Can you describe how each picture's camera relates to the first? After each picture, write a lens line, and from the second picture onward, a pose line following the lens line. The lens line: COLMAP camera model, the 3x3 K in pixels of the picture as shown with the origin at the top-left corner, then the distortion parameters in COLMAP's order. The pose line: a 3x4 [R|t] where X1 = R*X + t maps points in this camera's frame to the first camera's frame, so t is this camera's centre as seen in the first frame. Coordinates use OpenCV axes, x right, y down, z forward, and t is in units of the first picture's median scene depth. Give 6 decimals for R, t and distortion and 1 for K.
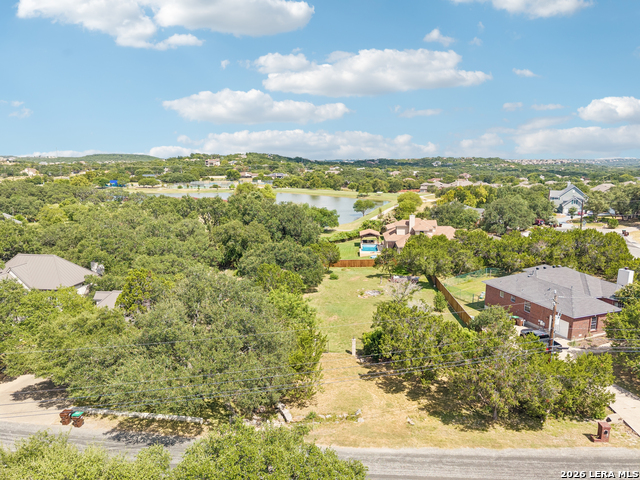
lens RADIAL K [[425.6, 0, 321.4], [0, 425.6, 242.1], [0, 0, 1]] dist [0.026615, -0.027698]
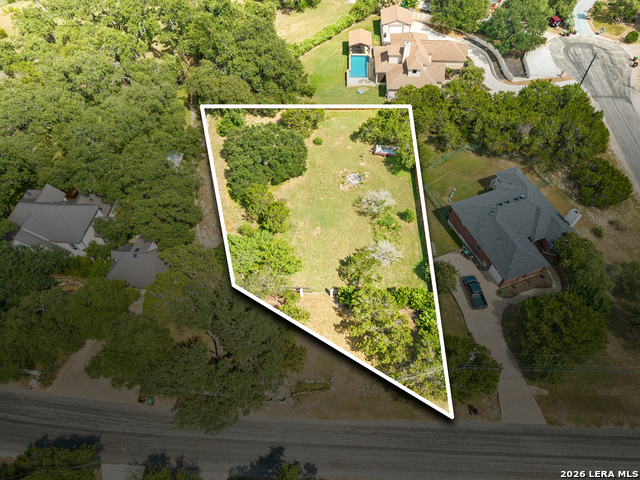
lens RADIAL K [[425.6, 0, 319.9], [0, 425.6, 241.0], [0, 0, 1]] dist [0.026615, -0.027698]
pose [[0.999606, -0.013302, 0.024716, 0.007786], [-0.007253, 0.728238, 0.685286, -0.511302], [-0.027115, -0.685195, 0.727854, 0.119011]]
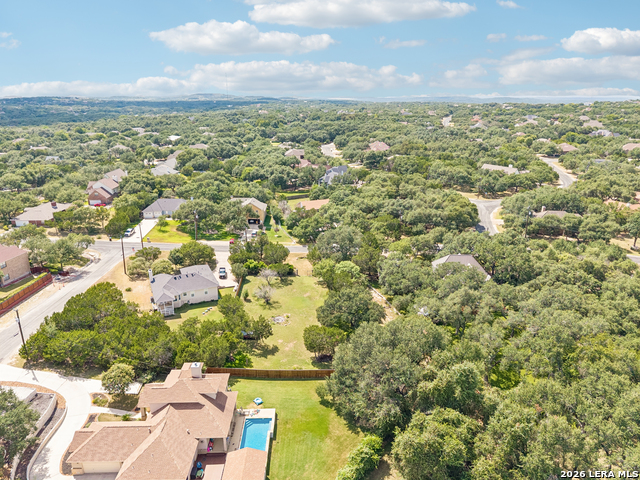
lens RADIAL K [[425.6, 0, 320.2], [0, 425.6, 245.7], [0, 0, 1]] dist [0.026615, -0.027698]
pose [[-0.995939, 0.035986, -0.082522, 0.095480], [-0.010504, 0.863928, 0.503505, -0.776445], [0.089412, 0.502327, -0.860042, 2.076236]]
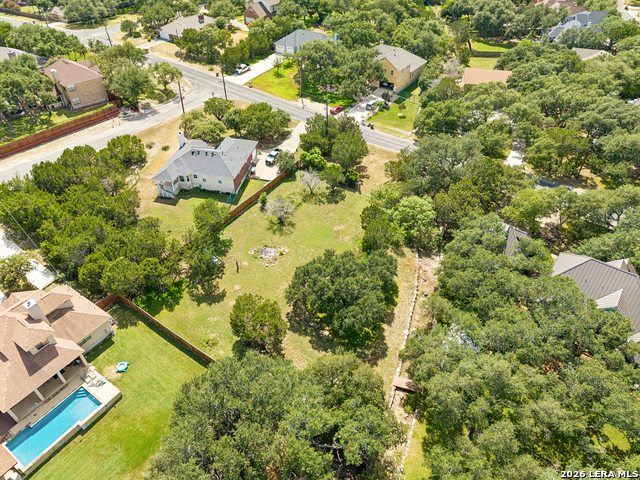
lens RADIAL K [[425.6, 0, 321.2], [0, 425.6, 242.0], [0, 0, 1]] dist [0.026615, -0.027698]
pose [[-0.860951, -0.329380, 0.387649, -0.364808], [0.100401, 0.637037, 0.764267, -0.649271], [-0.498681, 0.696917, -0.515388, 1.440814]]
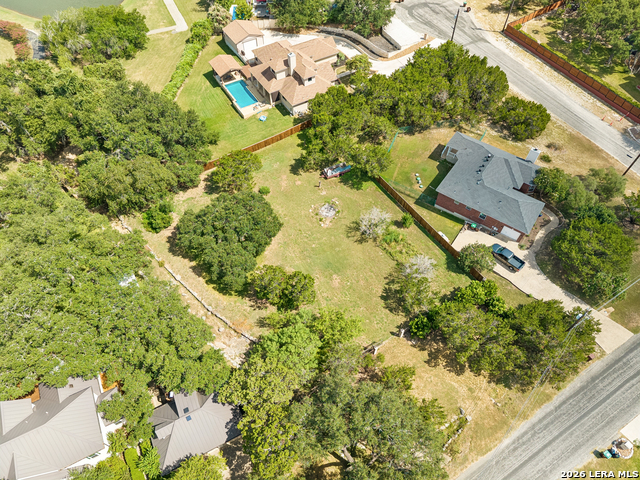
lens RADIAL K [[425.6, 0, 318.8], [0, 425.6, 244.9], [0, 0, 1]] dist [0.026615, -0.027698]
pose [[0.818734, -0.460488, 0.342966, -0.275261], [0.097723, 0.700364, 0.707065, -0.534779], [-0.565796, -0.545382, 0.618412, 0.351928]]
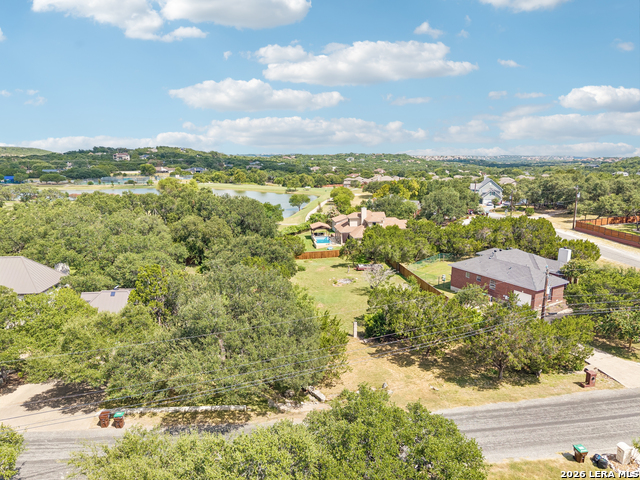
lens RADIAL K [[425.6, 0, 321.1], [0, 425.6, 241.4], [0, 0, 1]] dist [0.026615, -0.027698]
pose [[0.979851, -0.033954, 0.196824, -0.140251], [0.032198, 0.999408, 0.012114, 0.006392], [-0.197119, -0.005532, 0.980364, -0.017317]]
